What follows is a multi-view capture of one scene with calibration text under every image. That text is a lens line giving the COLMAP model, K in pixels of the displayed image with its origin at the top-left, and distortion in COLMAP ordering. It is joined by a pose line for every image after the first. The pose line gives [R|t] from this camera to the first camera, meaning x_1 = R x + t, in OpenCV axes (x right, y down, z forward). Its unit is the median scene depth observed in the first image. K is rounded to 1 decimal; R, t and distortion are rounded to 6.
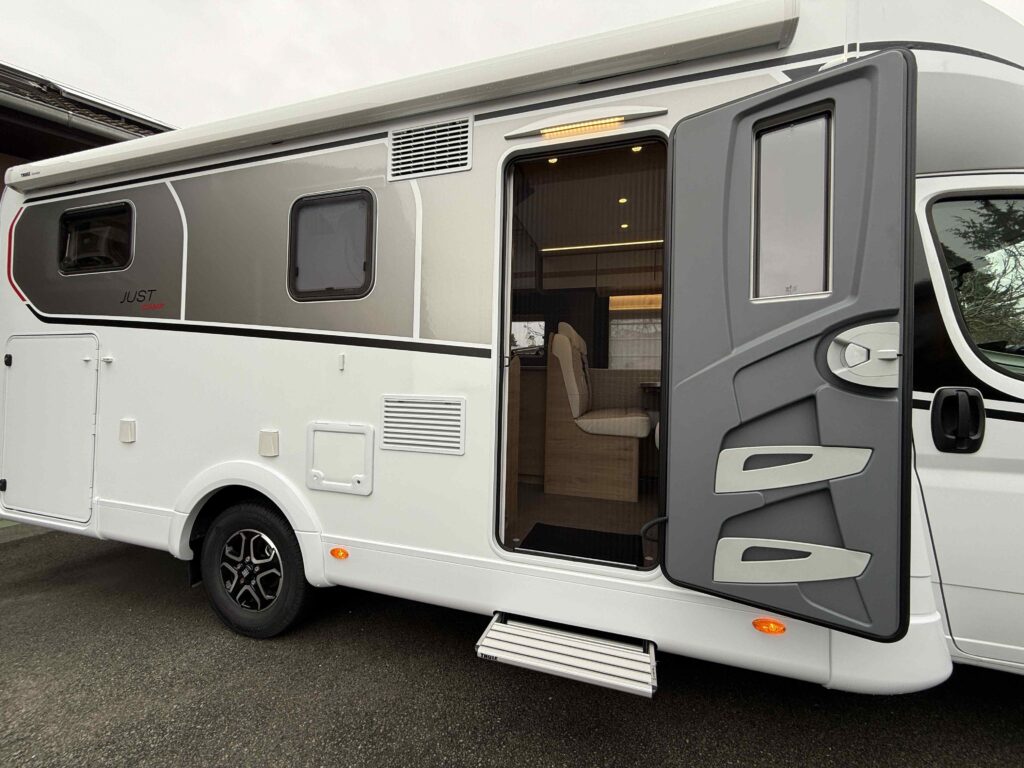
lens RADIAL K [[407.5, 0, 508.1], [0, 407.5, 384.0], [0, 0, 1]] dist [0.001106, 0.000020]
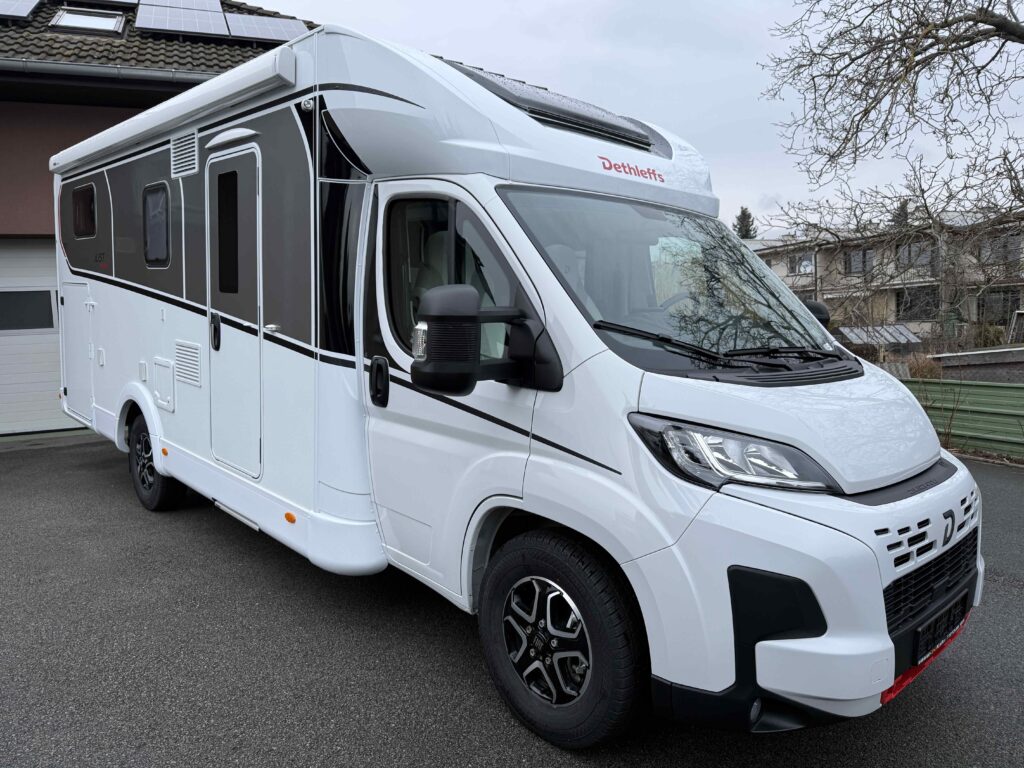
lens RADIAL K [[715.5, 0, 512.0], [0, 715.5, 384.0], [0, 0, 1]] dist [0.120164, -0.184362]
pose [[0.869015, 0.070276, -0.489770, 1.665431], [-0.013029, 0.992769, 0.119333, -0.117904], [0.494615, -0.097321, 0.863646, -0.495561]]
